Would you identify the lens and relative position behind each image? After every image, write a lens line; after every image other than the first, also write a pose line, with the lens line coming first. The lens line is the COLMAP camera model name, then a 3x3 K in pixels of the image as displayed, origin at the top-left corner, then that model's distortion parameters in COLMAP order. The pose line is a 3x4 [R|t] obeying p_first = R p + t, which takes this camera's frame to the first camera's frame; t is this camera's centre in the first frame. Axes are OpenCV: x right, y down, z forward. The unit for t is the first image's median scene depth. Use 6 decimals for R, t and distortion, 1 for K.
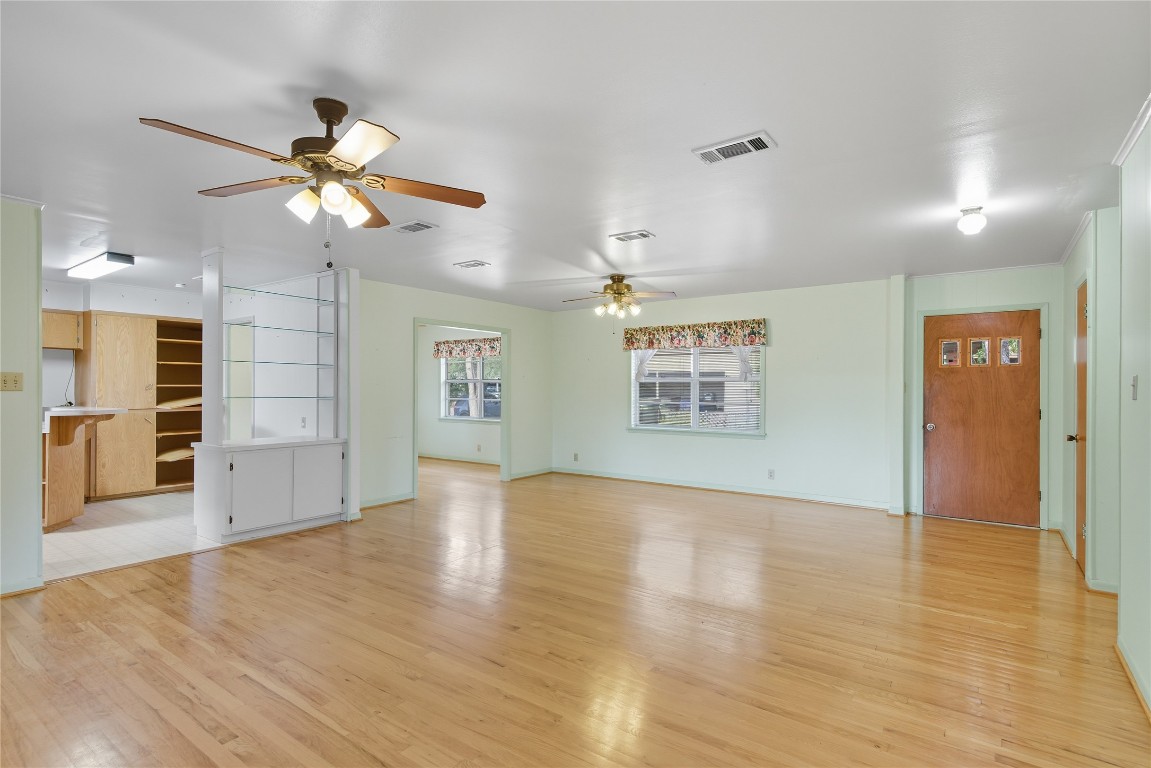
lens RADIAL K [[567.2, 0, 574.4], [0, 567.2, 386.8], [0, 0, 1]] dist [0.001186, 0.000124]
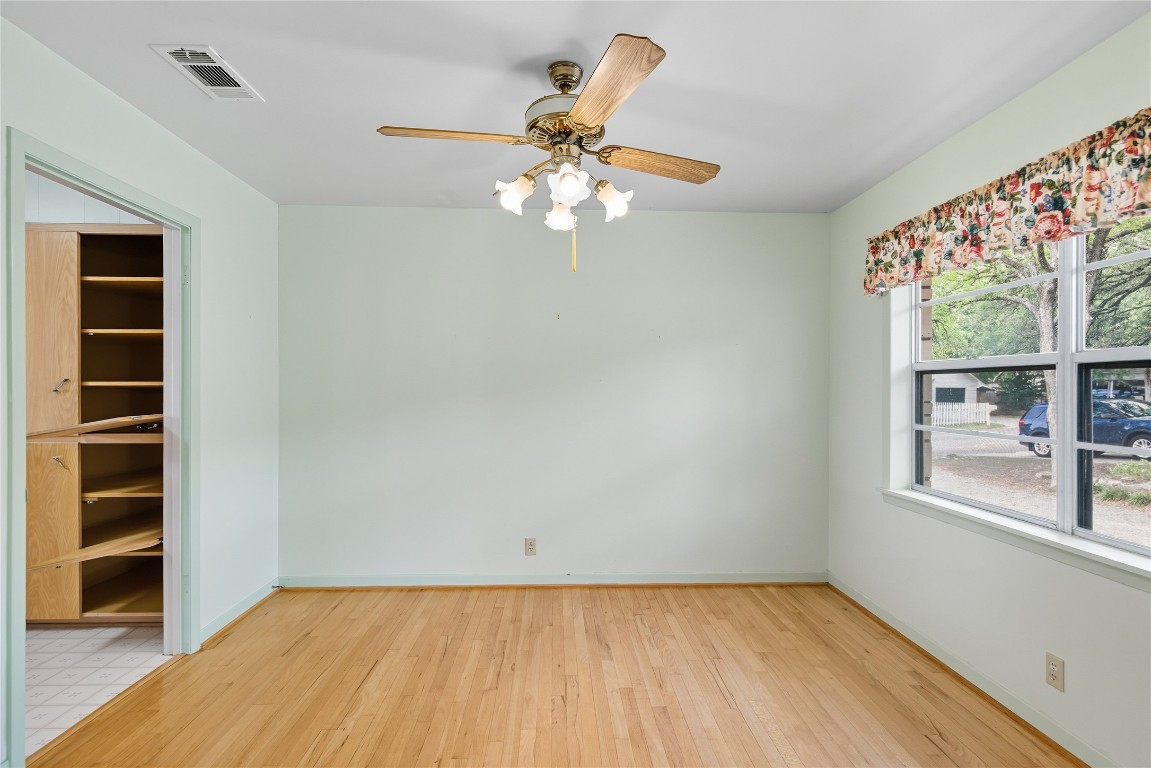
lens RADIAL K [[534.1, 0, 578.1], [0, 534.1, 391.1], [0, 0, 1]] dist [0.006095, 0.000516]
pose [[0.612557, -0.000425, -0.790426, -0.163955], [0.000841, 1.000000, 0.000115, 0.003486], [0.790426, -0.000735, 0.612557, 1.014487]]
